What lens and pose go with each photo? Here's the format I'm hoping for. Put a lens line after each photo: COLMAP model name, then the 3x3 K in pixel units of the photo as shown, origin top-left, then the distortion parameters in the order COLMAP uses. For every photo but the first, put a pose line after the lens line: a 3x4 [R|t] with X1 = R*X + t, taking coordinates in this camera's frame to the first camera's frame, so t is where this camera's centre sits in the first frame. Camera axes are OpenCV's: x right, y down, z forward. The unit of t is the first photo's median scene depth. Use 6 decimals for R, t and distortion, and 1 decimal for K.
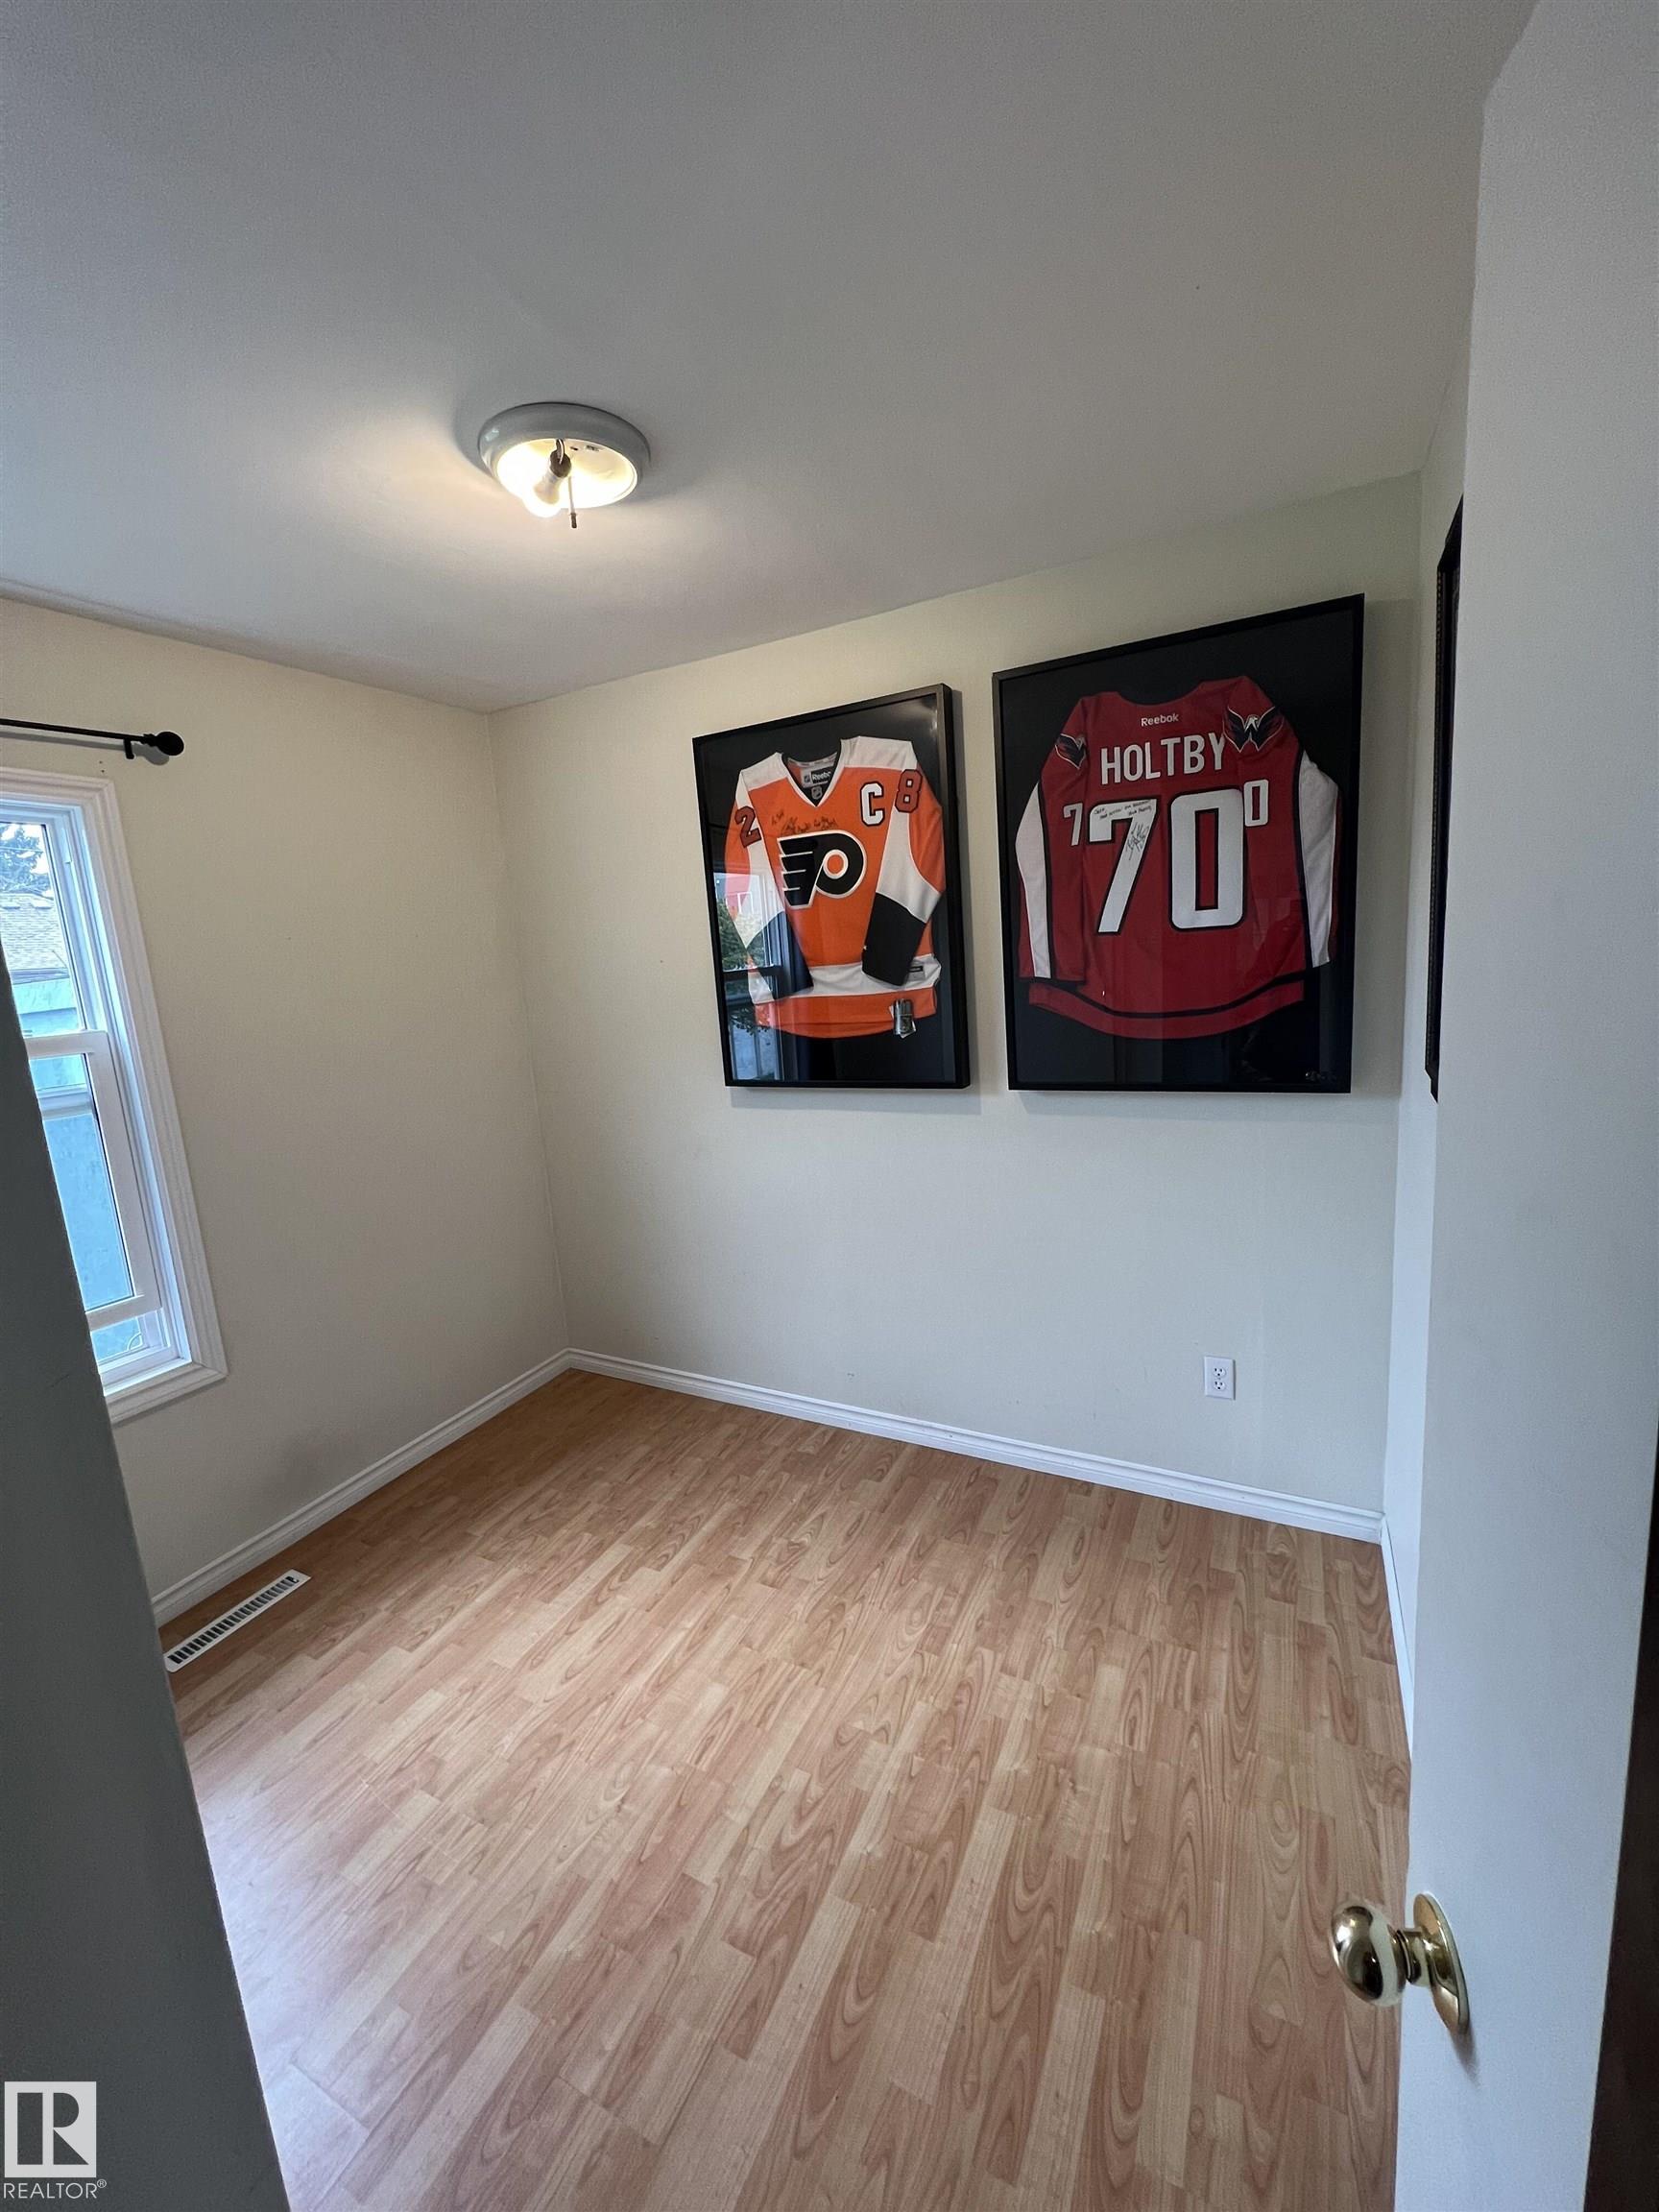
lens RADIAL K [[879.6, 0, 838.5], [0, 879.6, 1095.0], [0, 0, 1]] dist [-0.005394, 0.001064]
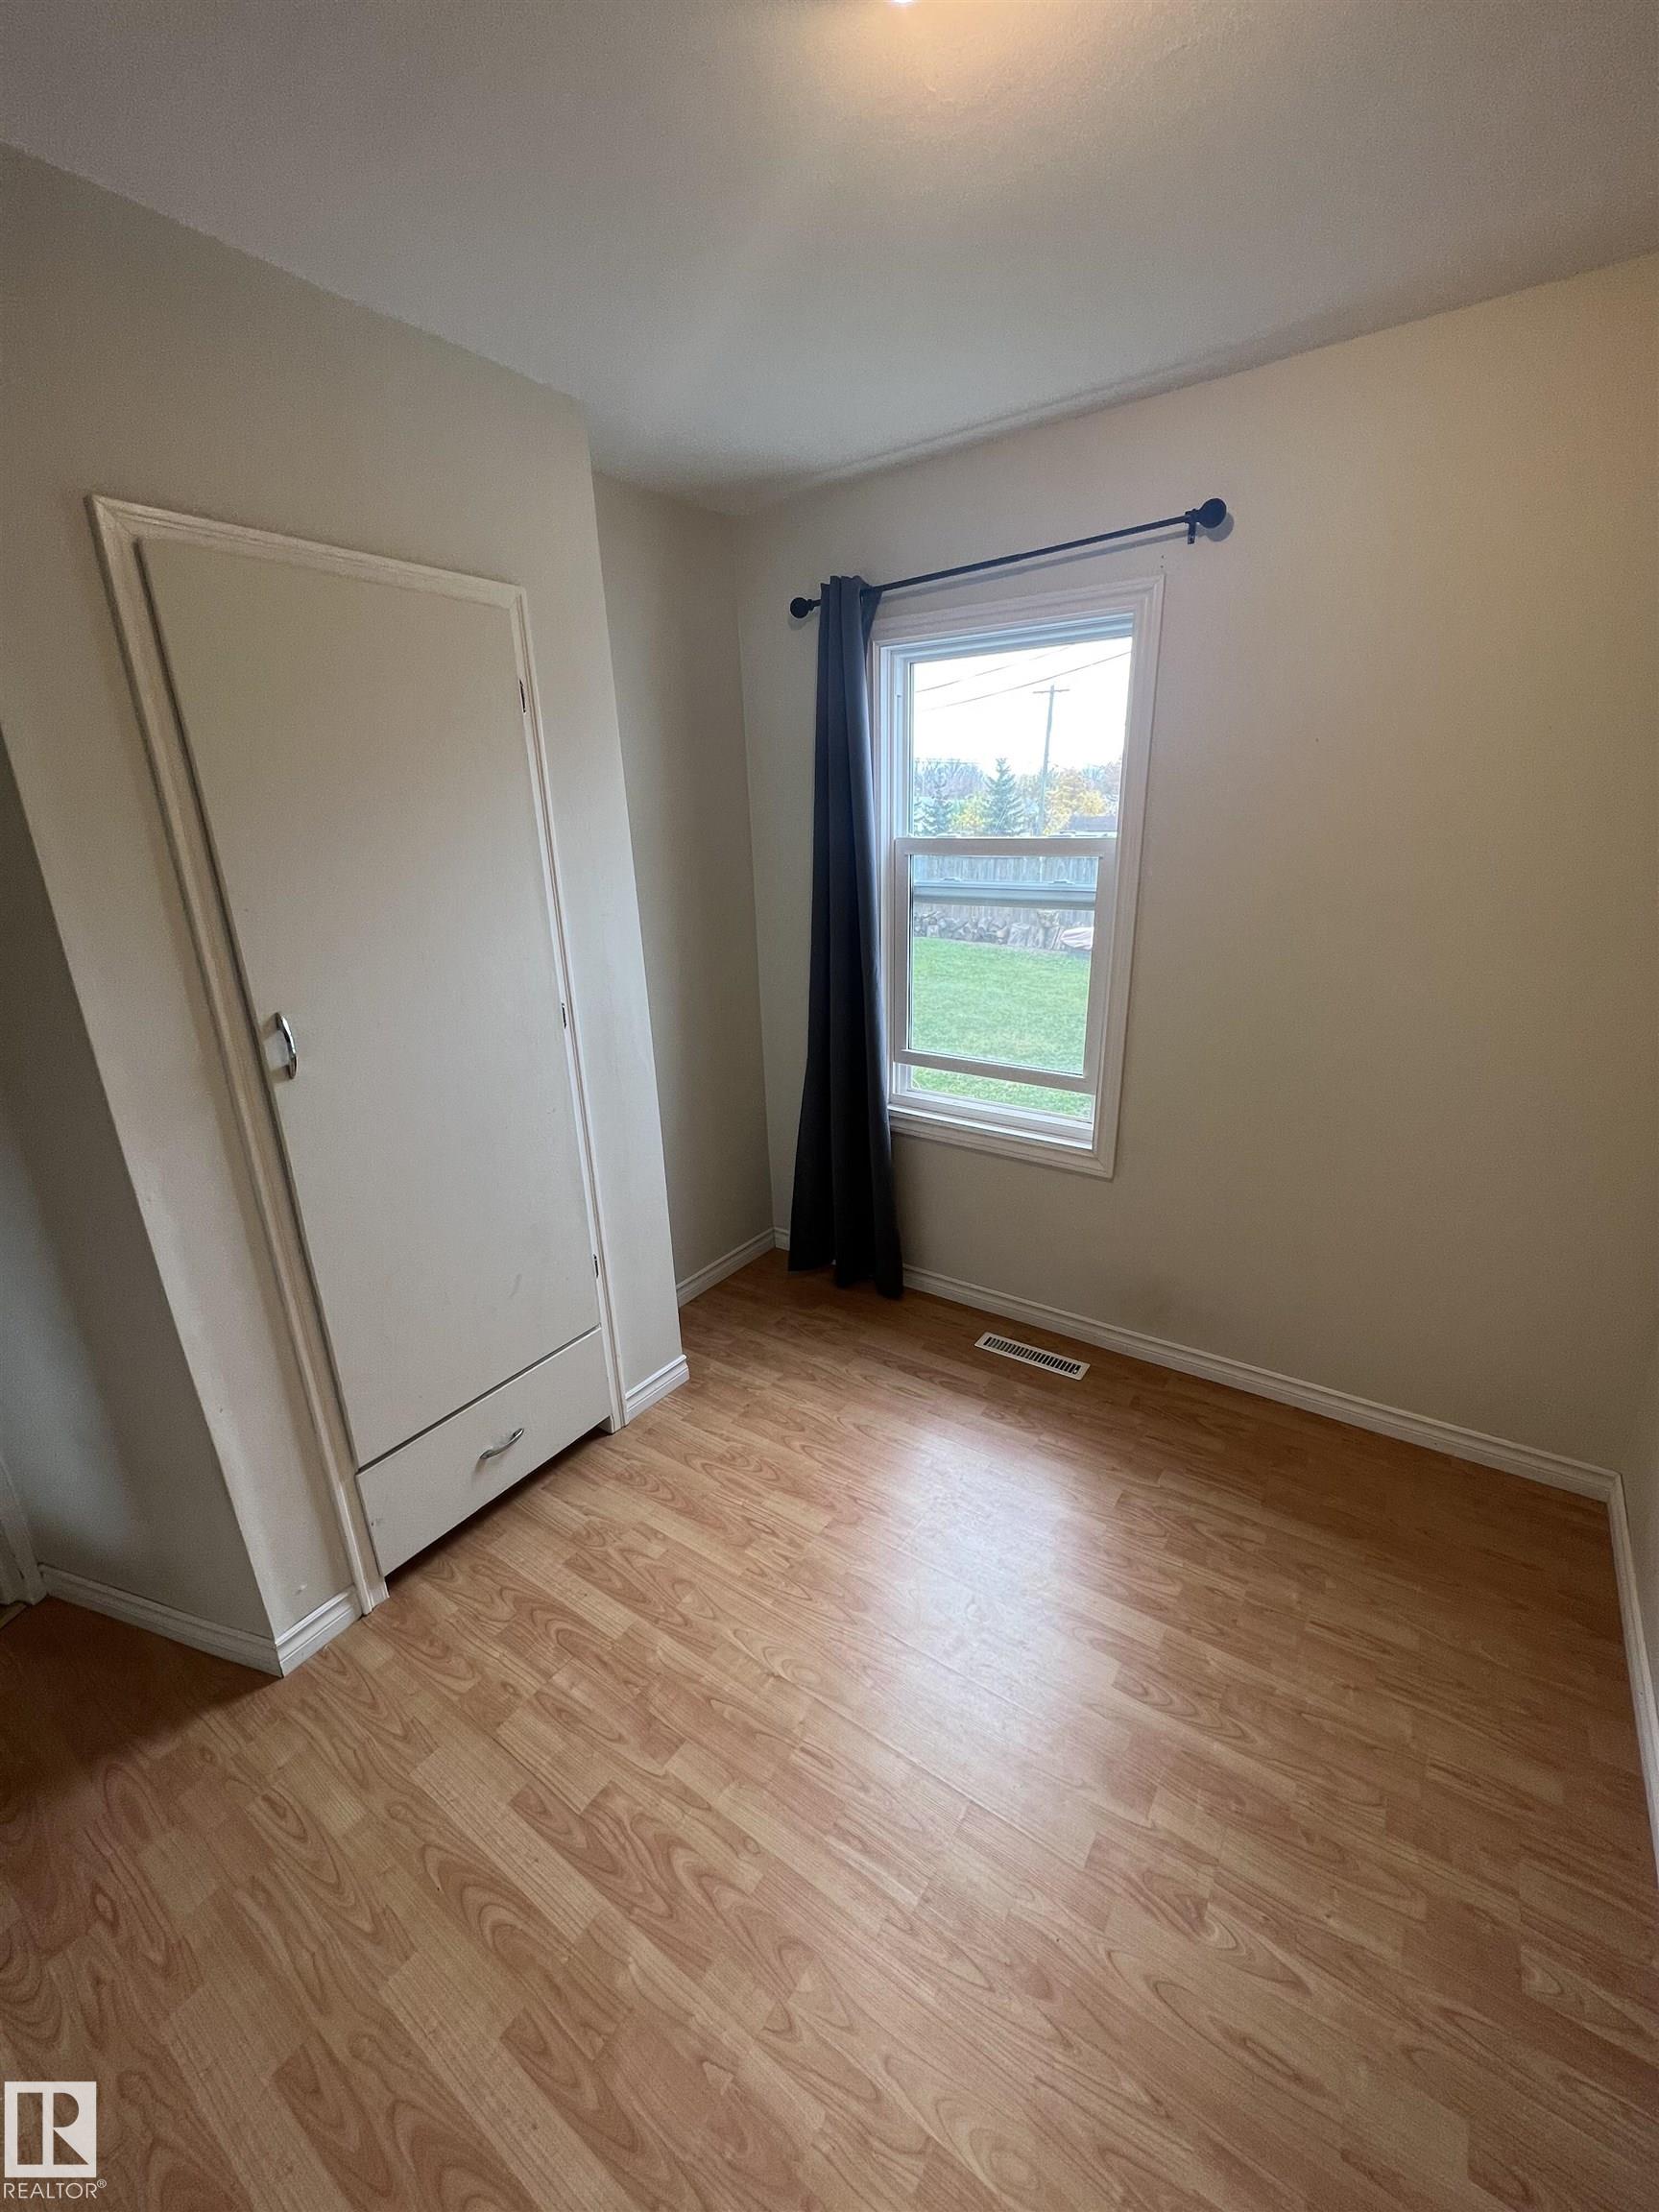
lens RADIAL K [[879.6, 0, 837.1], [0, 879.6, 1100.6], [0, 0, 1]] dist [-0.005394, 0.001064]
pose [[-0.138295, 0.371718, -0.917987, 0.413654], [-0.131143, 0.911859, 0.388993, -0.193918], [0.981670, 0.174183, -0.077358, 1.007252]]
